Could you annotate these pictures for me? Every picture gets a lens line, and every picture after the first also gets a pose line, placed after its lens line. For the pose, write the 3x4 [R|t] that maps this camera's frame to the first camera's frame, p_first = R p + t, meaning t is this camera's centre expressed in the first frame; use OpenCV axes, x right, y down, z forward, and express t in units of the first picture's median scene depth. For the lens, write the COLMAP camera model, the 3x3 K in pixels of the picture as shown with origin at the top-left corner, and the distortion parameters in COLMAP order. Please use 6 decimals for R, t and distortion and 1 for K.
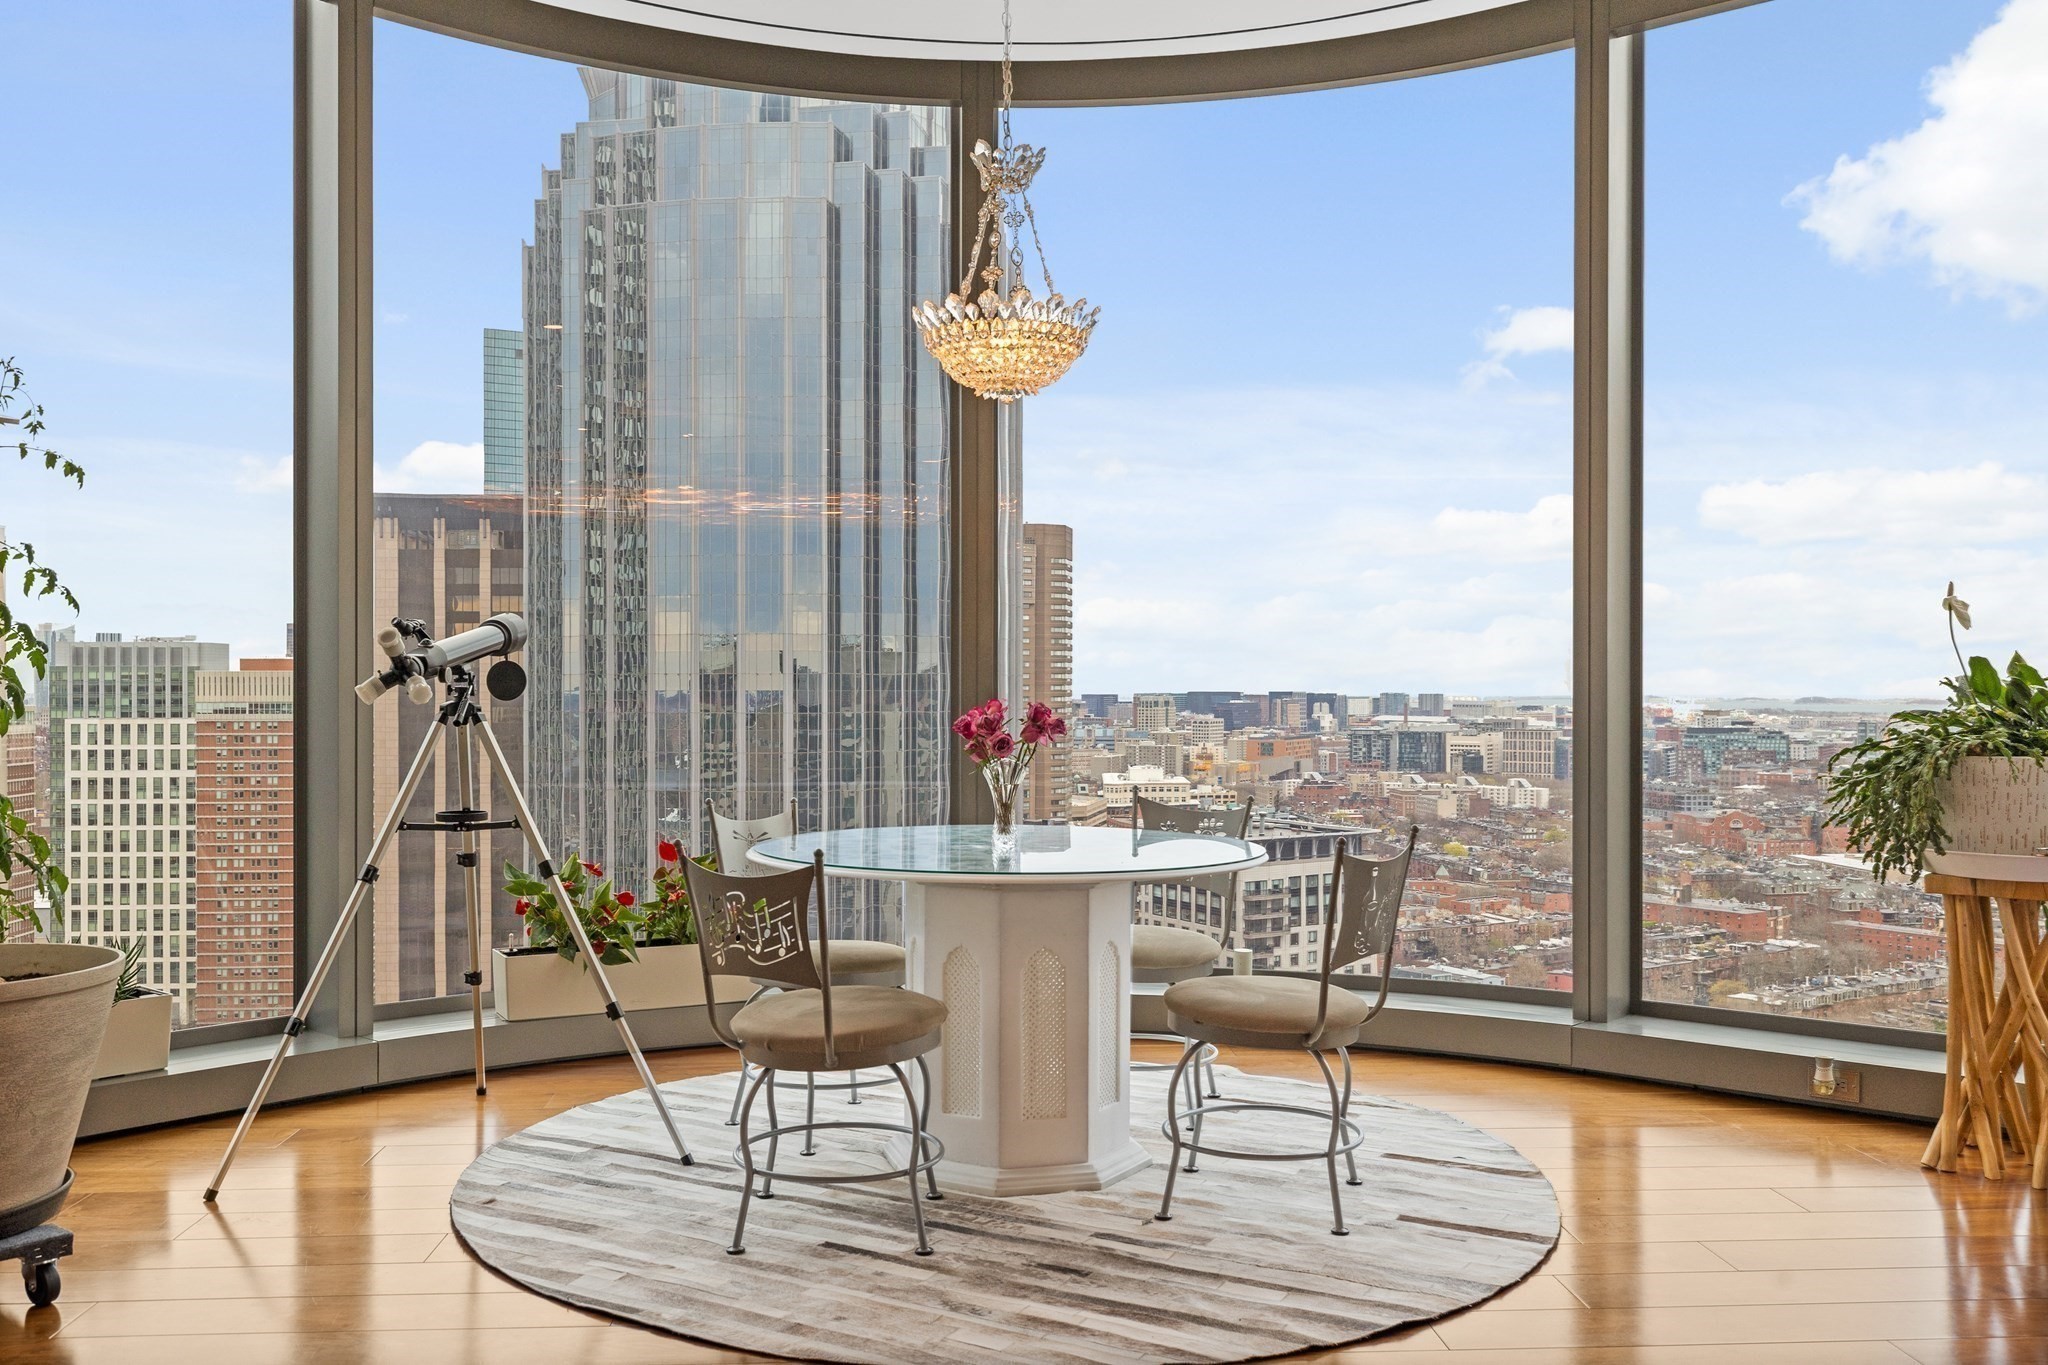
lens RADIAL K [[1719.3, 0, 1024.0], [0, 1719.3, 682.5], [0, 0, 1]] dist [0.002636, 0.002467]
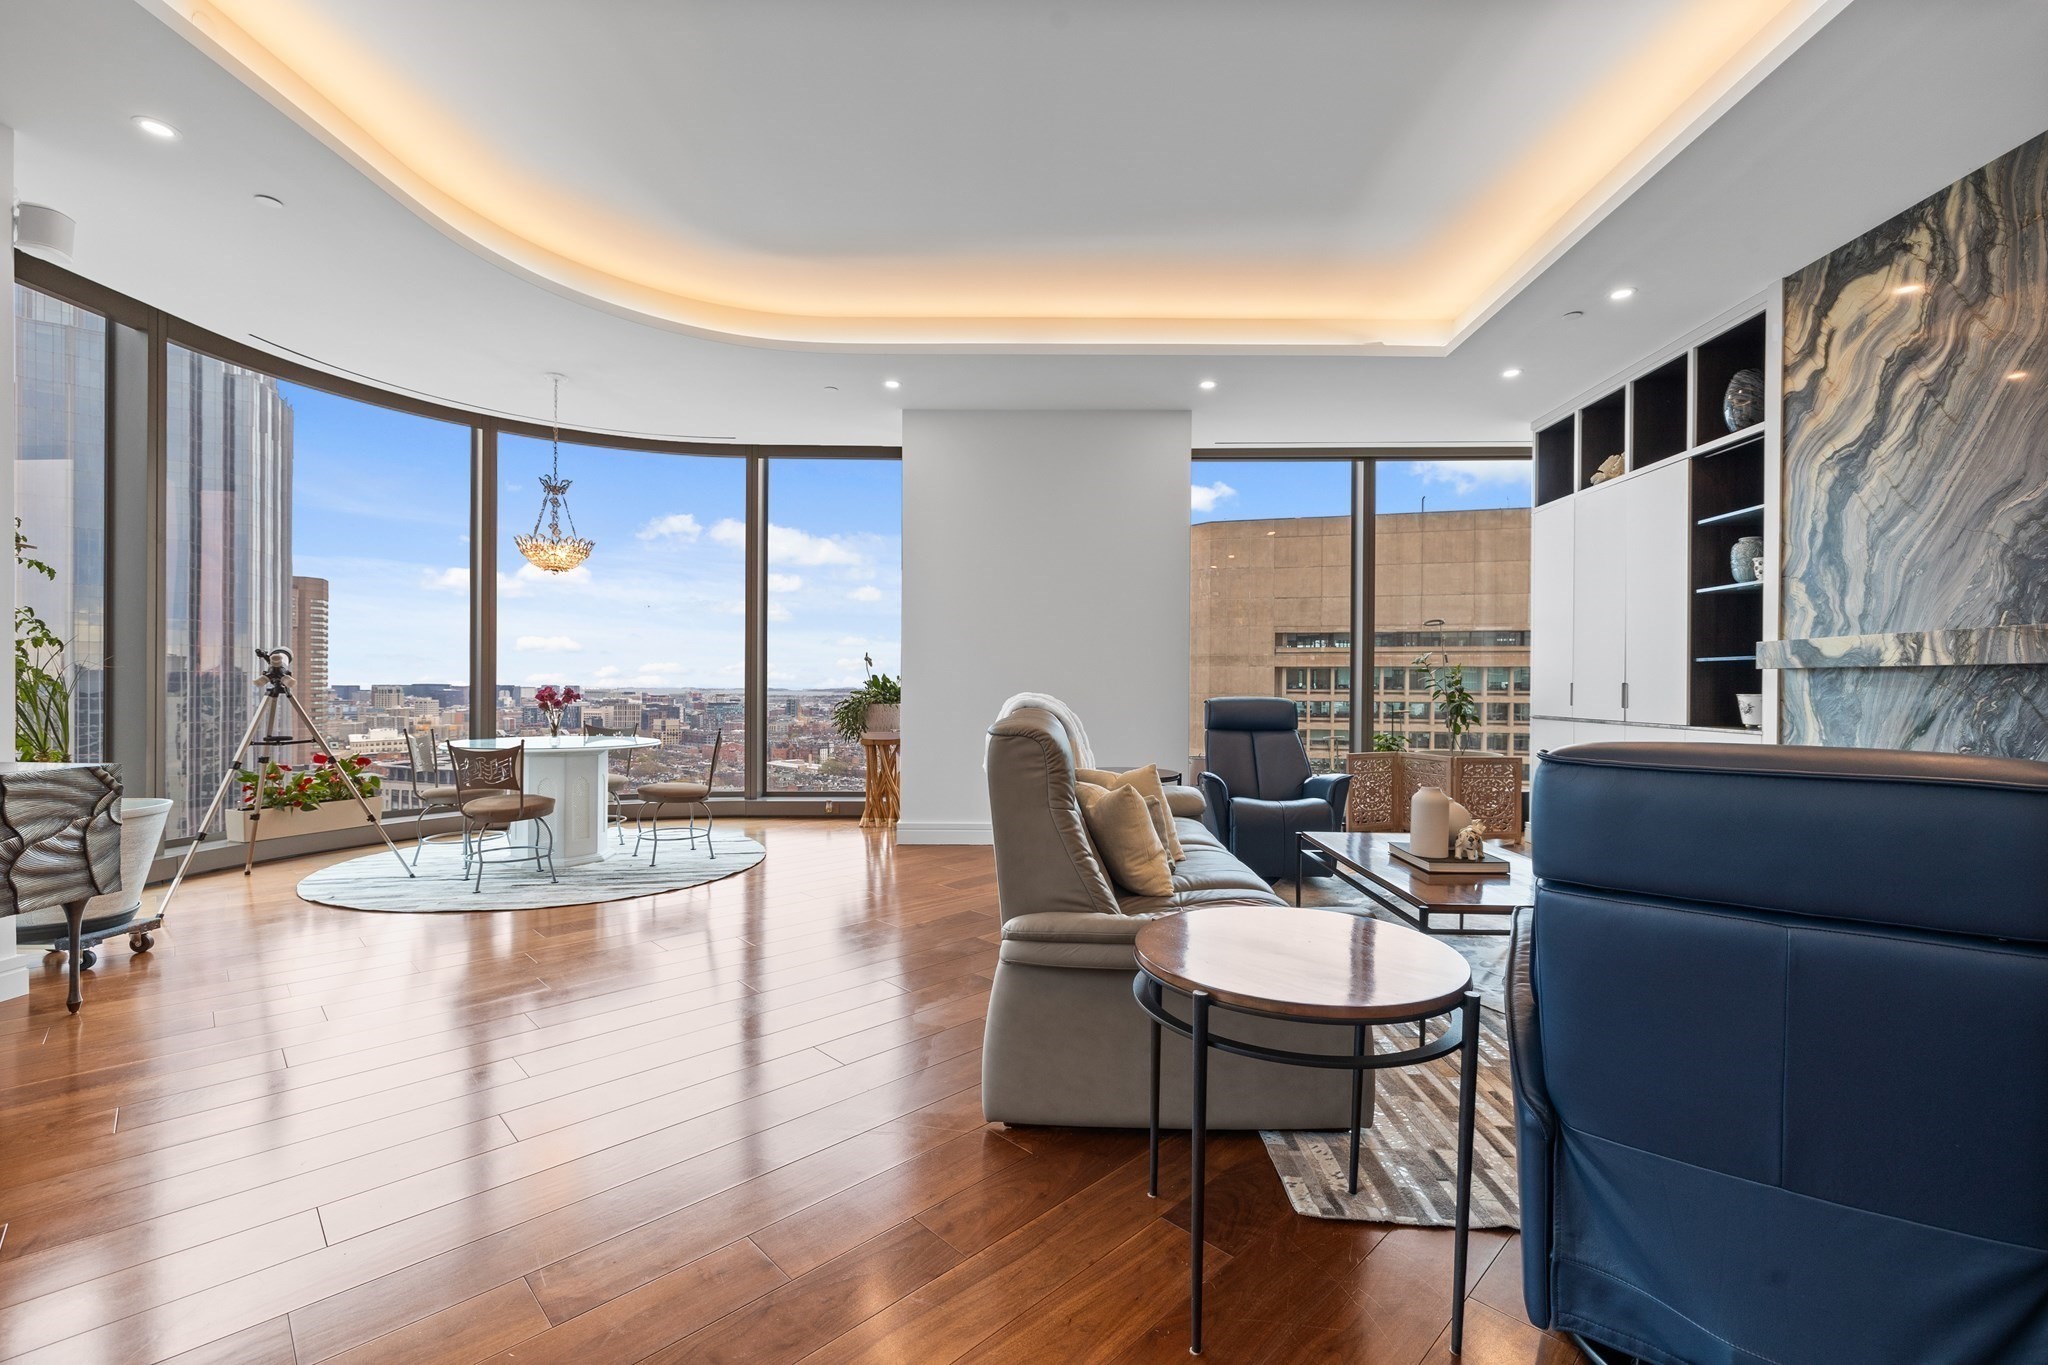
lens RADIAL K [[864.0, 0, 1048.5], [0, 864.0, 687.7], [0, 0, 1]] dist [-0.000682, -0.000239]
pose [[0.731863, 0.002210, 0.681448, -0.284290], [-0.007674, 0.999958, 0.004998, -0.000590], [-0.681409, -0.008887, 0.731849, -0.384291]]
